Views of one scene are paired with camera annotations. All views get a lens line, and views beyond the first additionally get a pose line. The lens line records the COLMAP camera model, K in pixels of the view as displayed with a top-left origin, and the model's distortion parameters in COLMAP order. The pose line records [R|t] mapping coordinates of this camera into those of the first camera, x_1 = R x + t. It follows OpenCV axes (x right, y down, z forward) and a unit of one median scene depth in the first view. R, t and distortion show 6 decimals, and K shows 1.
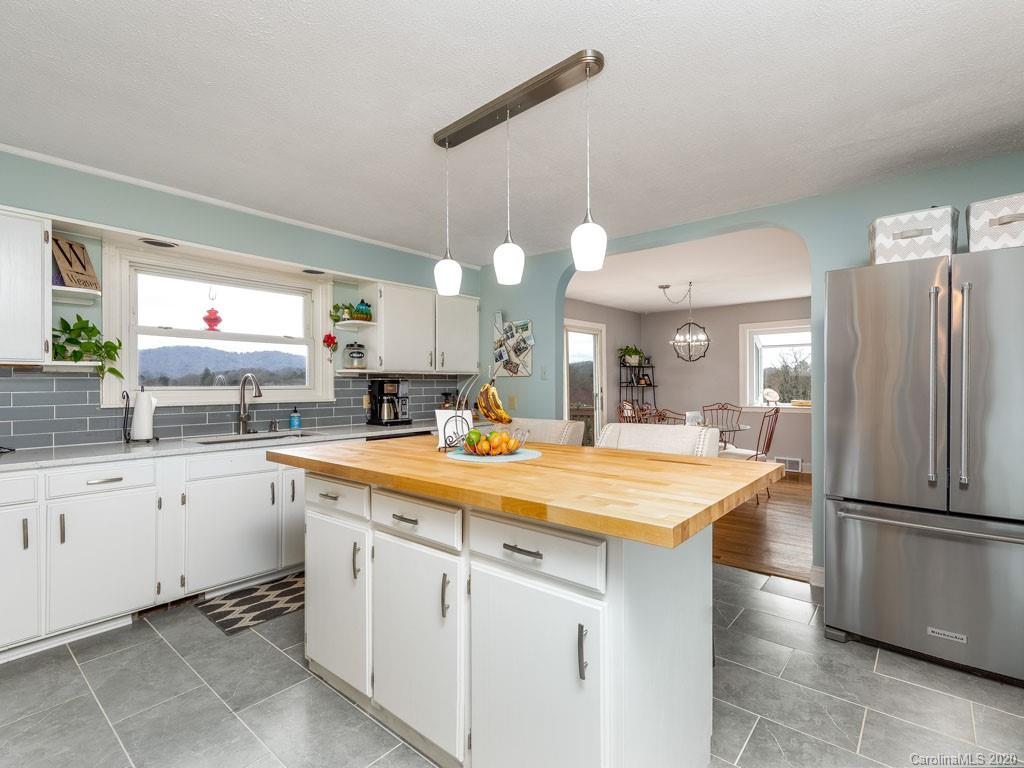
lens RADIAL K [[477.7, 0, 513.1], [0, 477.7, 378.0], [0, 0, 1]] dist [-0.000874, -0.000255]
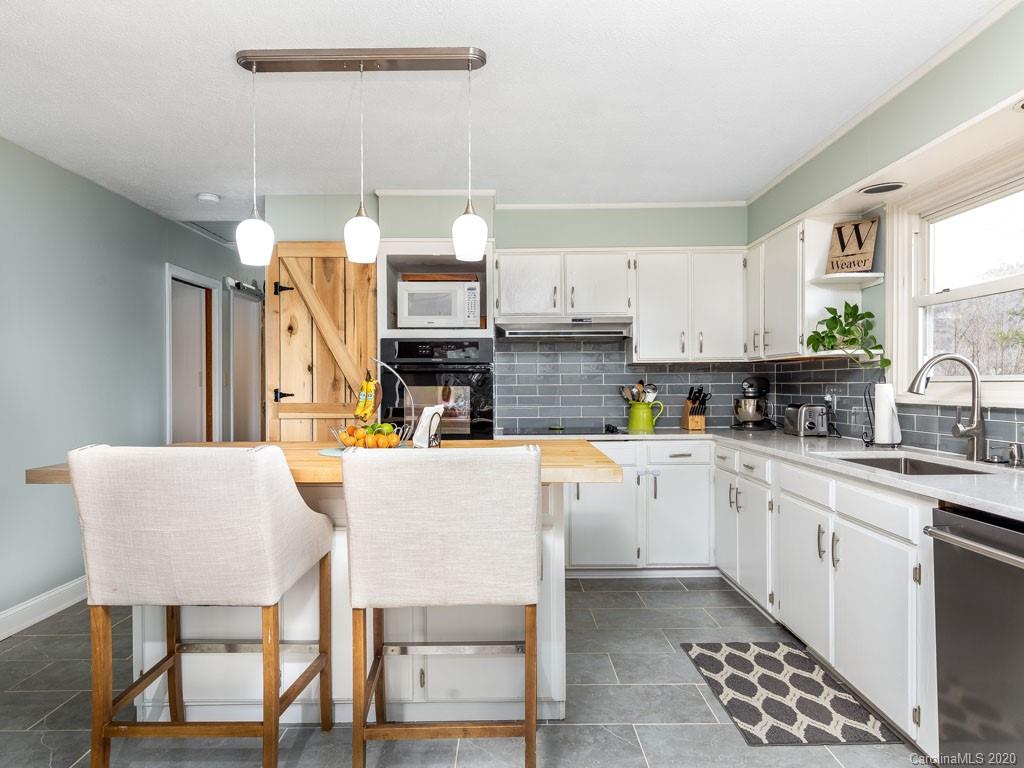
lens RADIAL K [[670.1, 0, 511.5], [0, 670.1, 389.6], [0, 0, 1]] dist [0.001712, 0.000353]
pose [[-0.758719, 0.012750, -0.651293, 0.438904], [0.022390, 0.999728, -0.006512, 0.033918], [0.651033, -0.019523, -0.758798, 1.545312]]
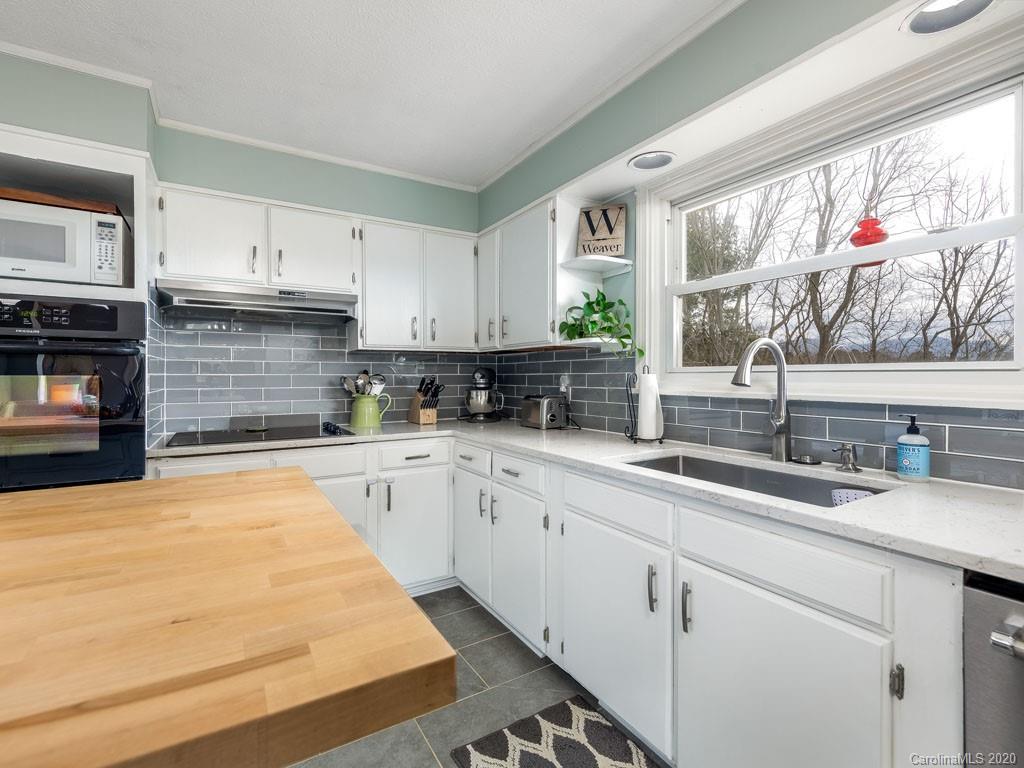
lens RADIAL K [[477.7, 0, 513.1], [0, 477.7, 378.0], [0, 0, 1]] dist [-0.000874, -0.000255]
pose [[-0.315671, 0.008059, -0.948835, -0.014895], [0.022837, 0.999739, 0.000893, 0.031009], [0.948594, -0.021387, -0.315772, 1.112994]]
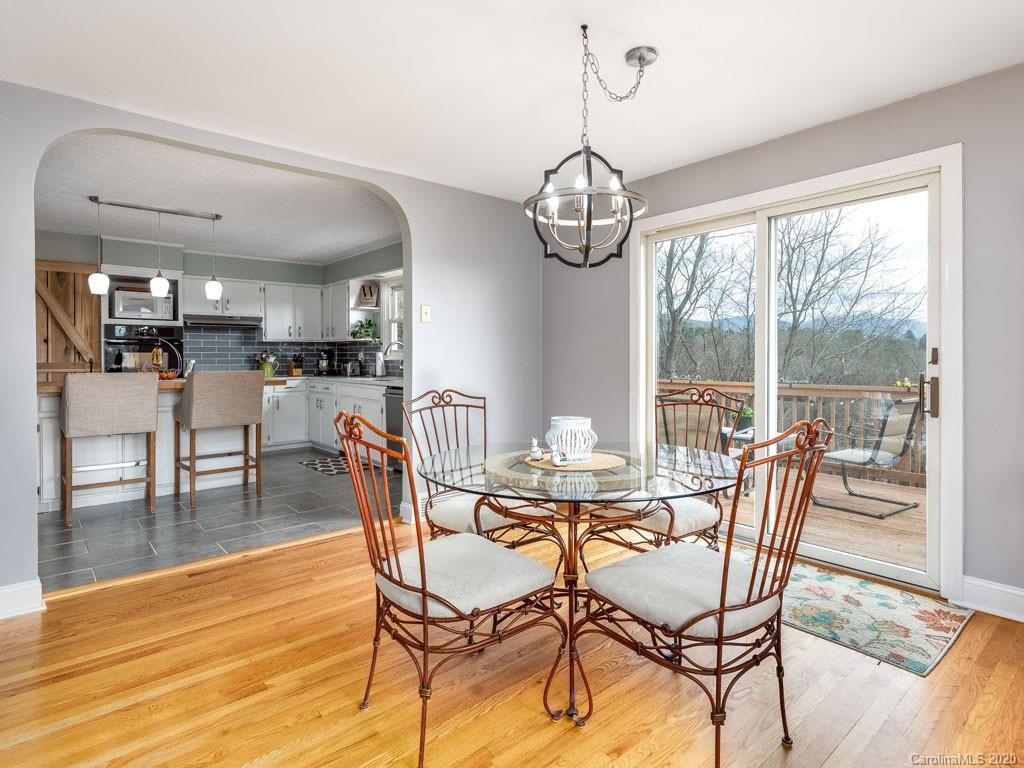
lens RADIAL K [[549.8, 0, 542.8], [0, 549.8, 358.2], [0, 0, 1]] dist [0.000294, -0.000059]
pose [[-0.122738, 0.008280, -0.992405, 1.538542], [0.024983, 0.999674, 0.005250, 0.062501], [0.992125, -0.024149, -0.122905, 2.109598]]
